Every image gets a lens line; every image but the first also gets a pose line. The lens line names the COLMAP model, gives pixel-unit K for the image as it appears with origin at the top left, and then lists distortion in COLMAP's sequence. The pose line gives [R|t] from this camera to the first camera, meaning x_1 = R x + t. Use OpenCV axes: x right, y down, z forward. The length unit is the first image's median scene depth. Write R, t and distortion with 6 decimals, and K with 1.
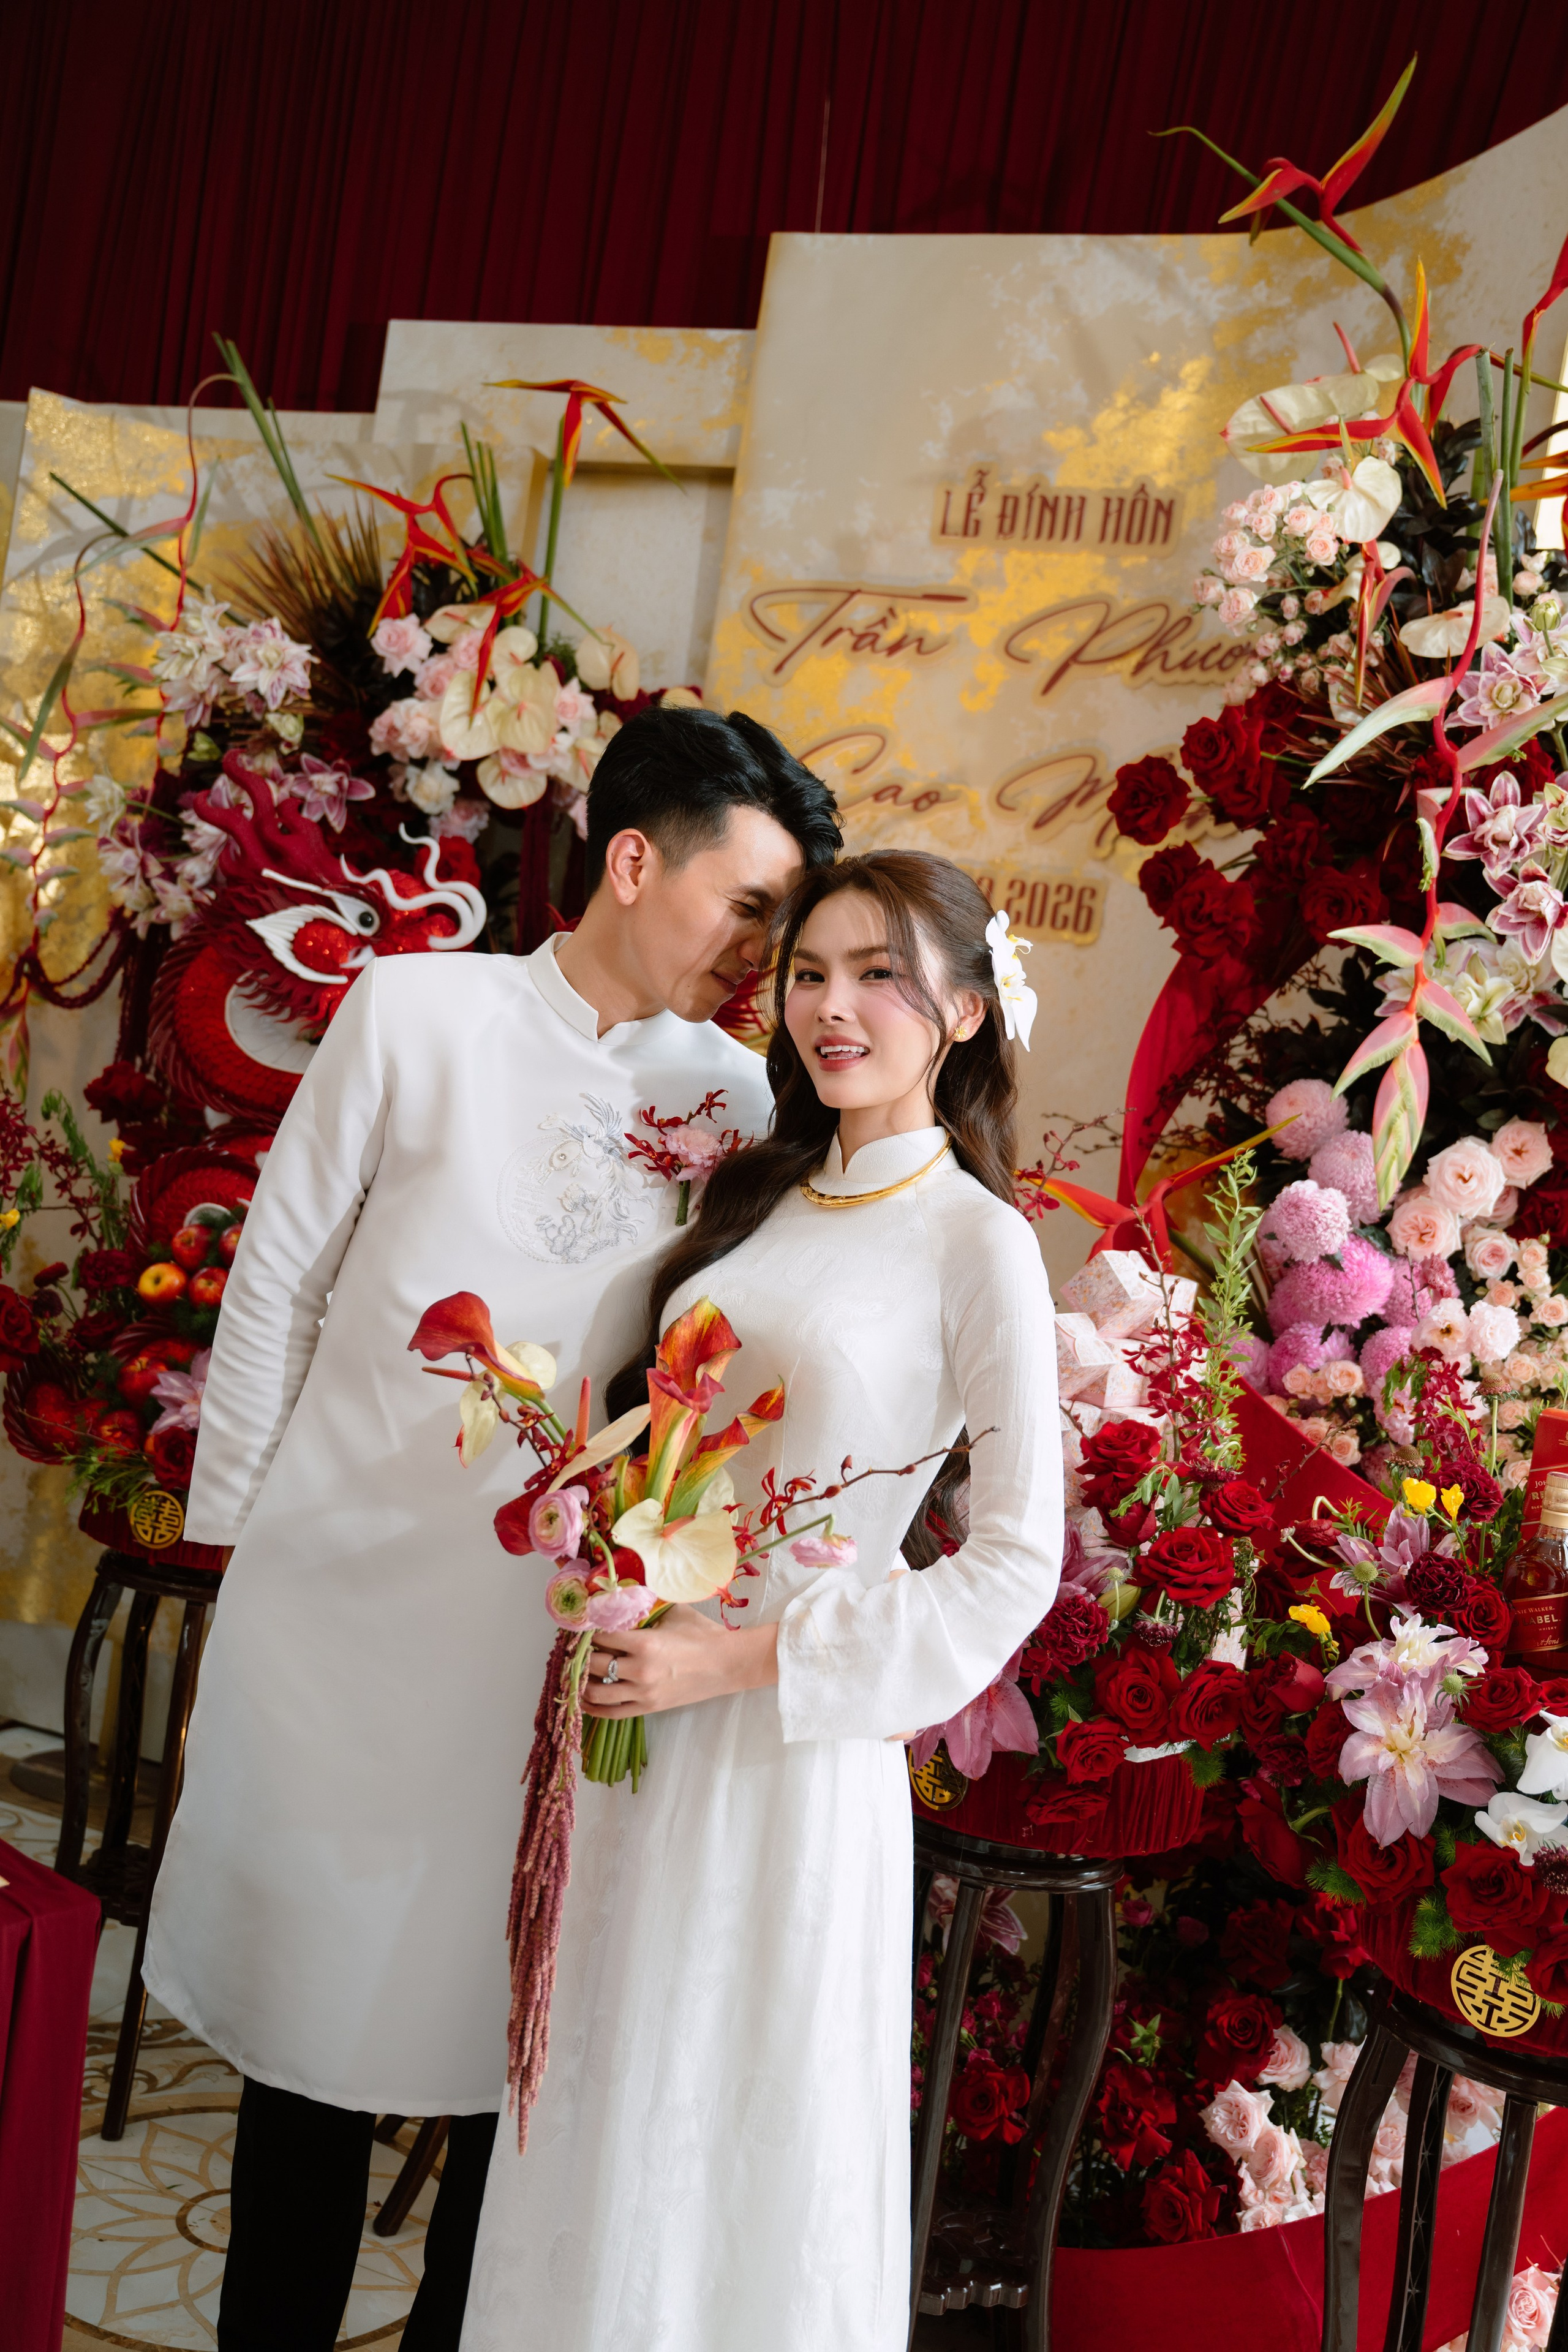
lens RADIAL K [[2111.1, 0, 807.9], [0, 2111.1, 1181.7], [0, 0, 1]] dist [0.009714, 0.012557]
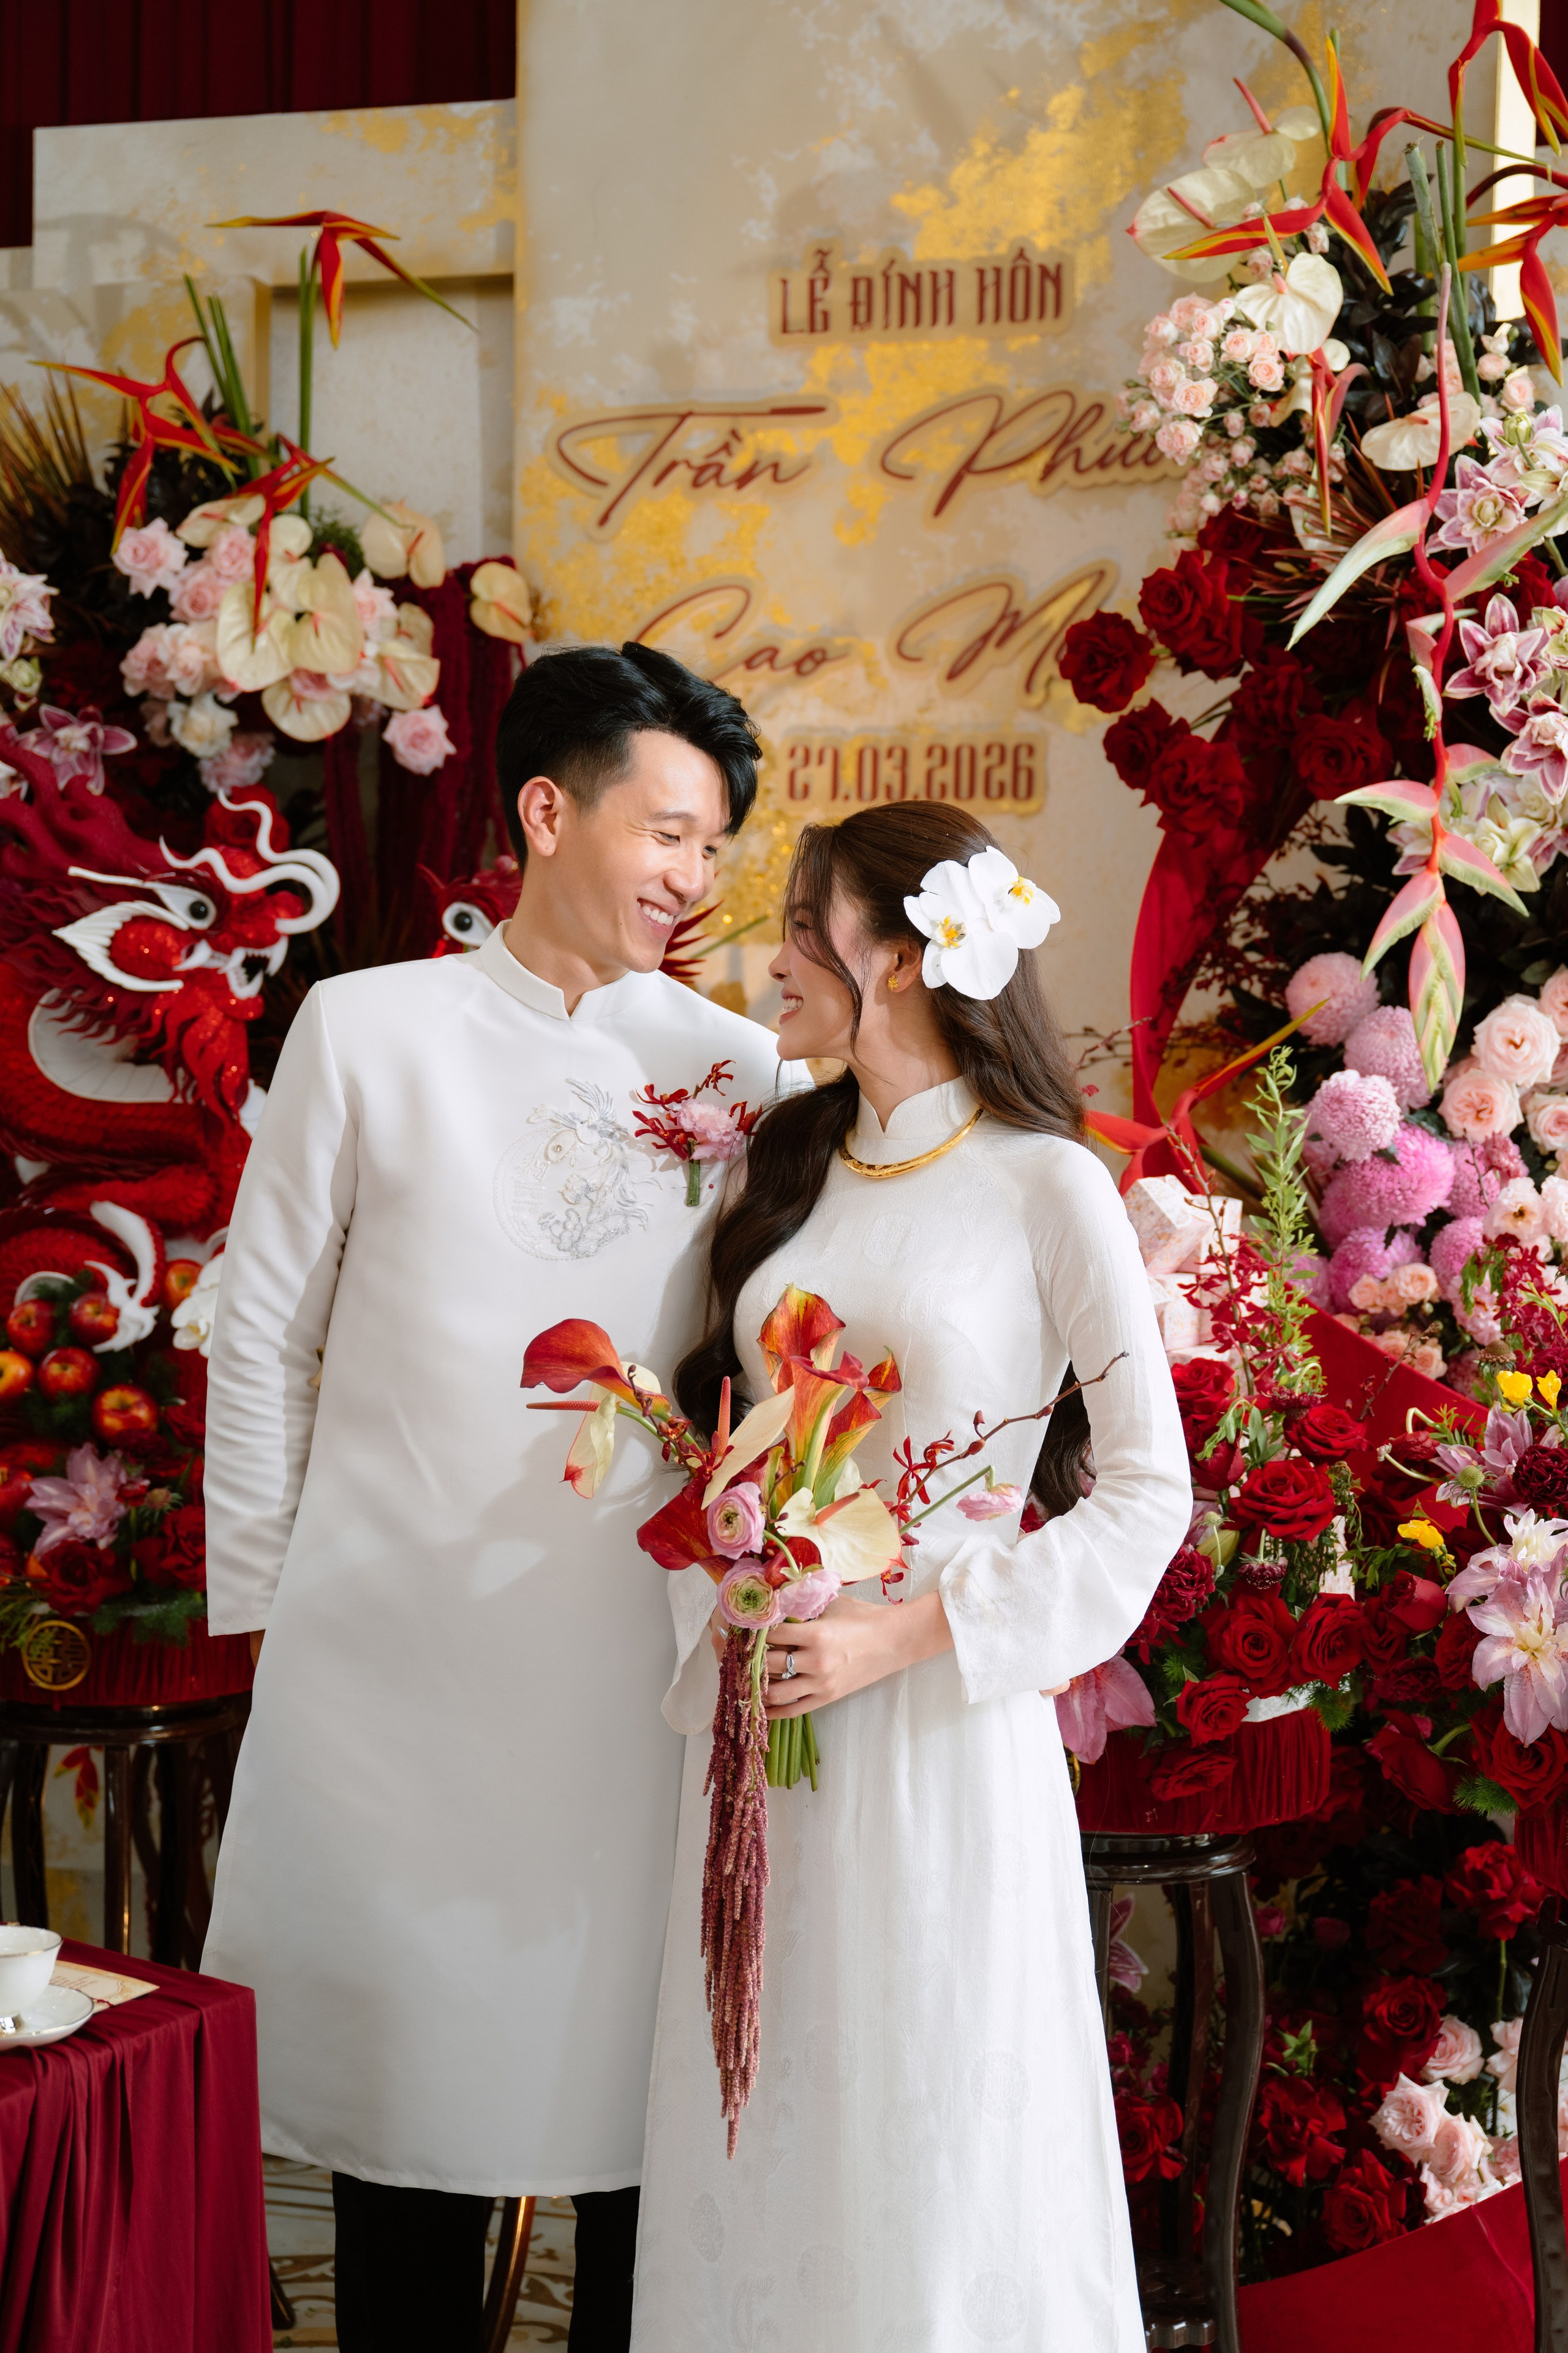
lens RADIAL K [[3155.8, 0, 818.4], [0, 3155.8, 1143.7], [0, 0, 1]] dist [0.010075, 0.010112]
pose [[0.987035, -0.138890, 0.080449, -0.068051], [0.138320, 0.990307, 0.012652, -0.012339], [-0.081426, -0.001361, 0.996678, -0.222592]]
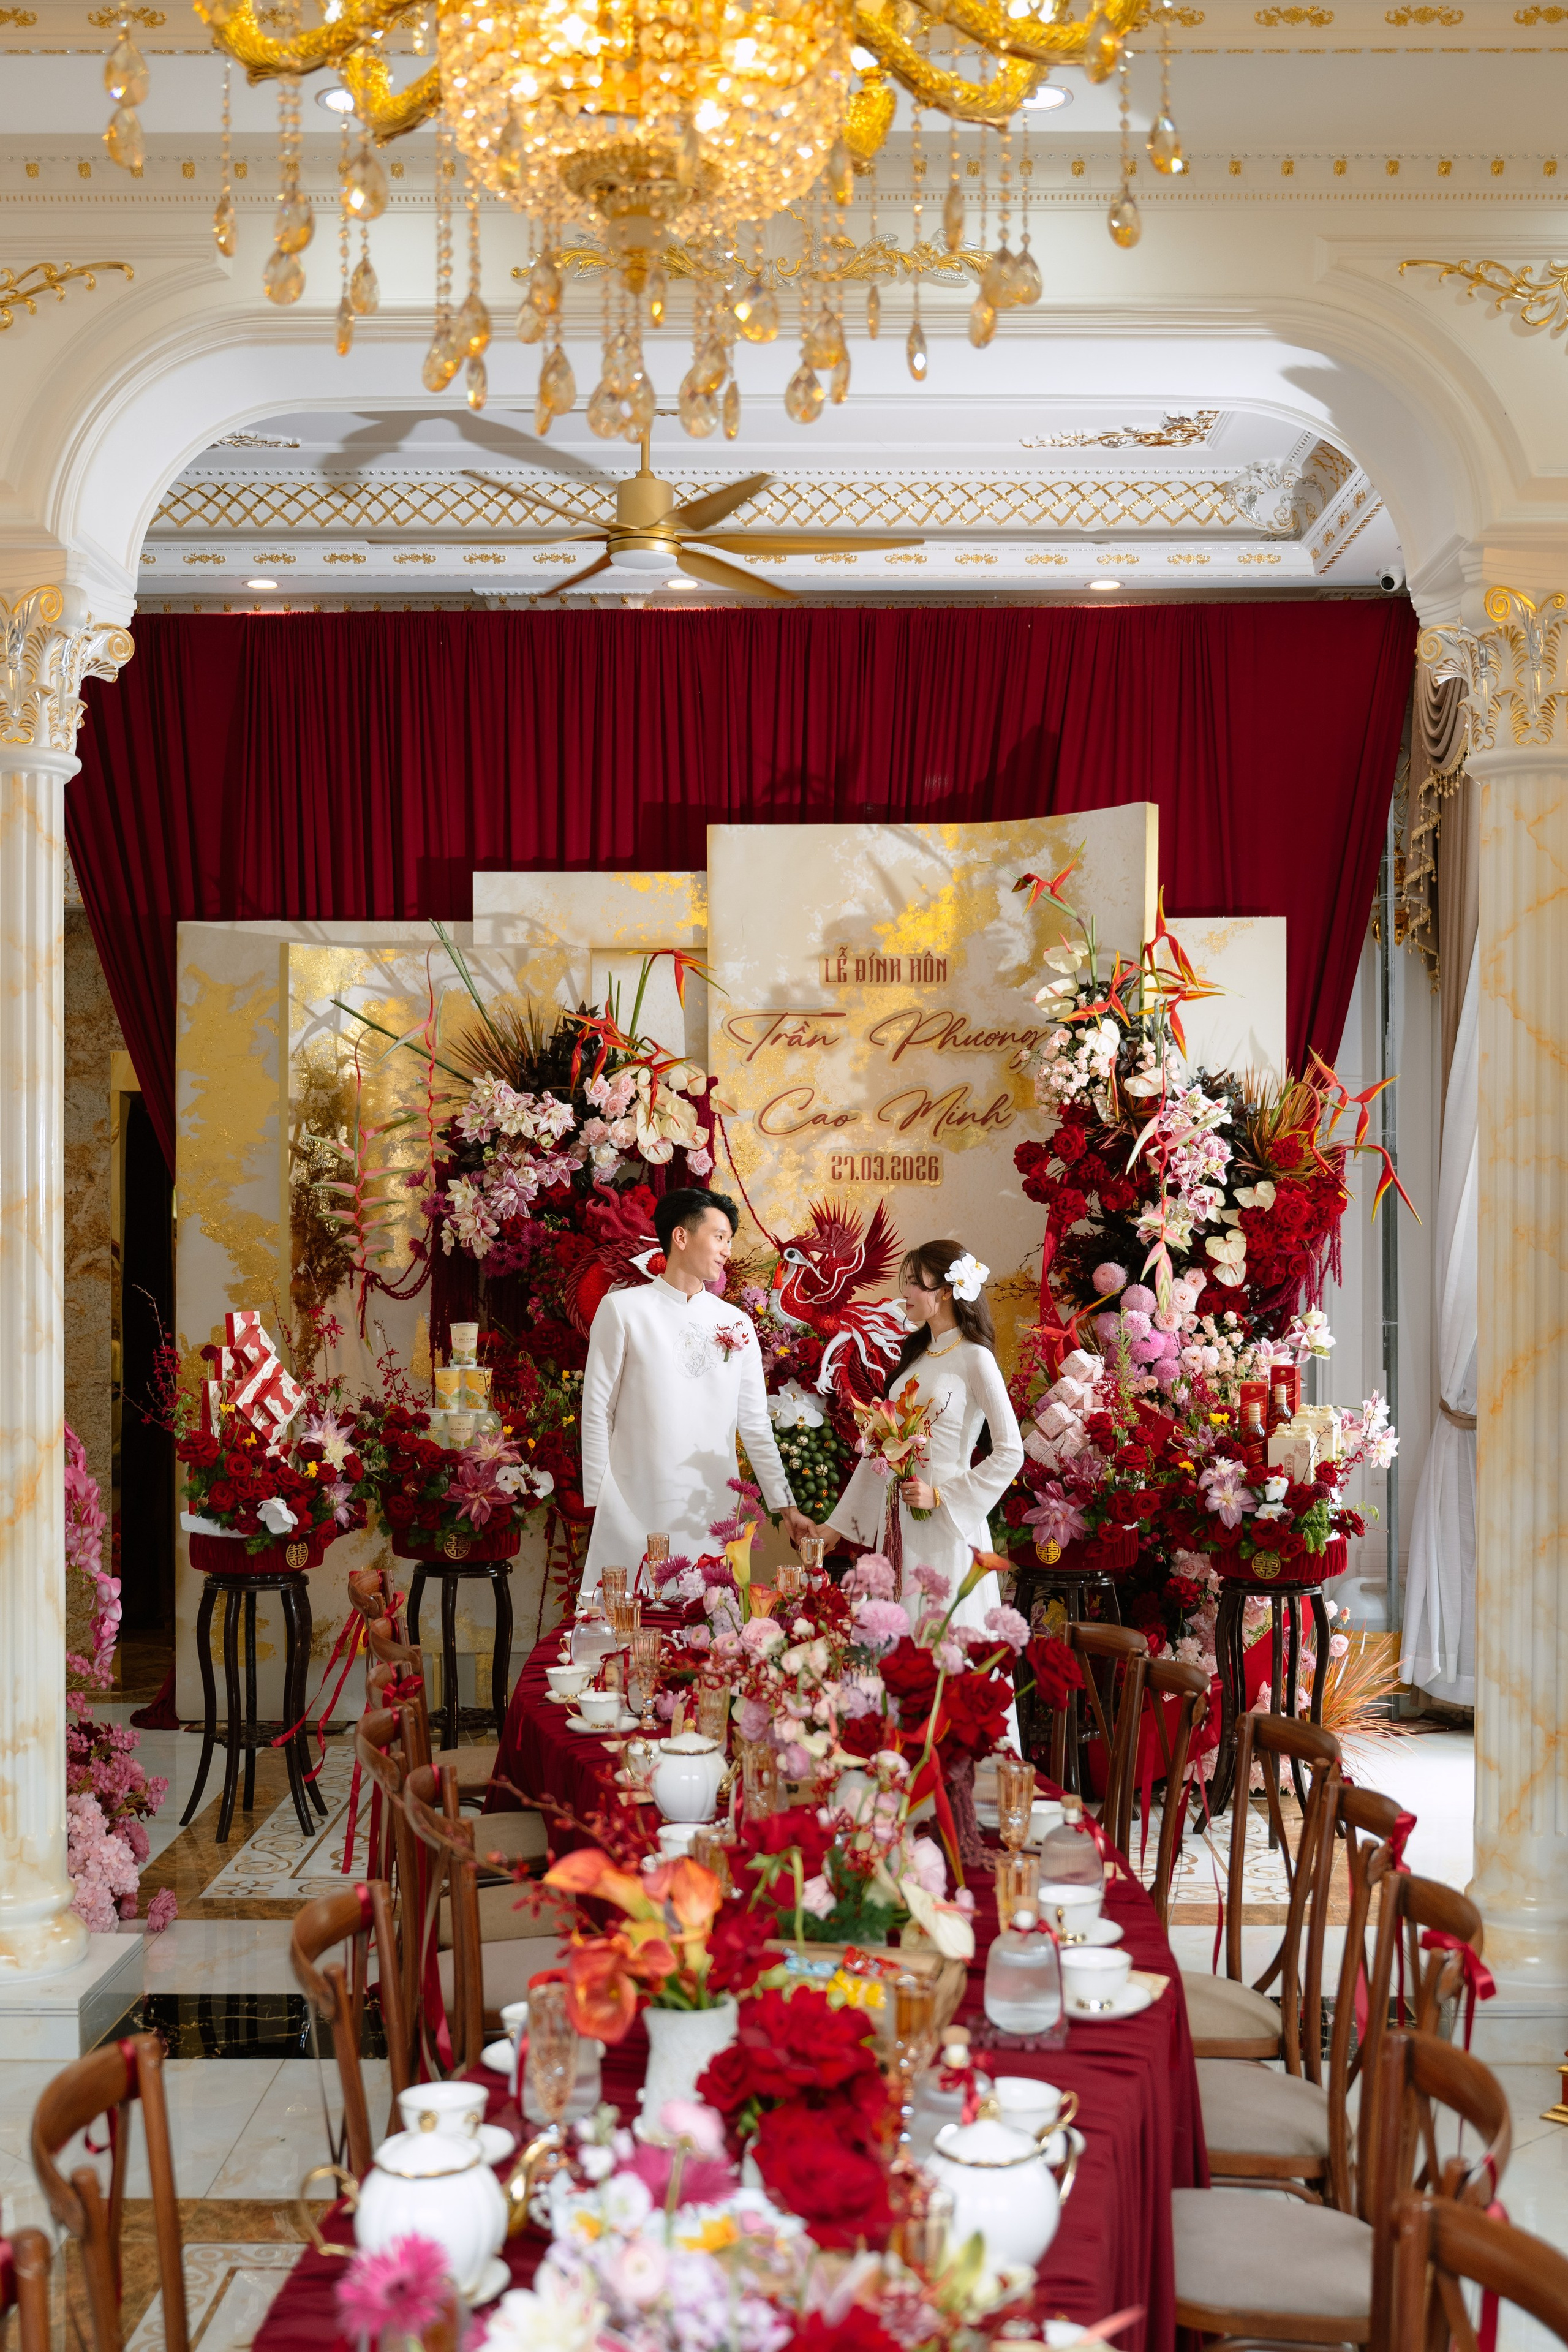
lens RADIAL K [[2677.9, 0, 772.4], [0, 2677.9, 1234.2], [0, 0, 1]] dist [-0.011361, 0.000504]
pose [[0.938114, -0.156958, 0.308716, -0.816230], [0.146888, 0.987581, 0.055750, -0.236113], [-0.313633, -0.006953, 0.949519, -1.373222]]
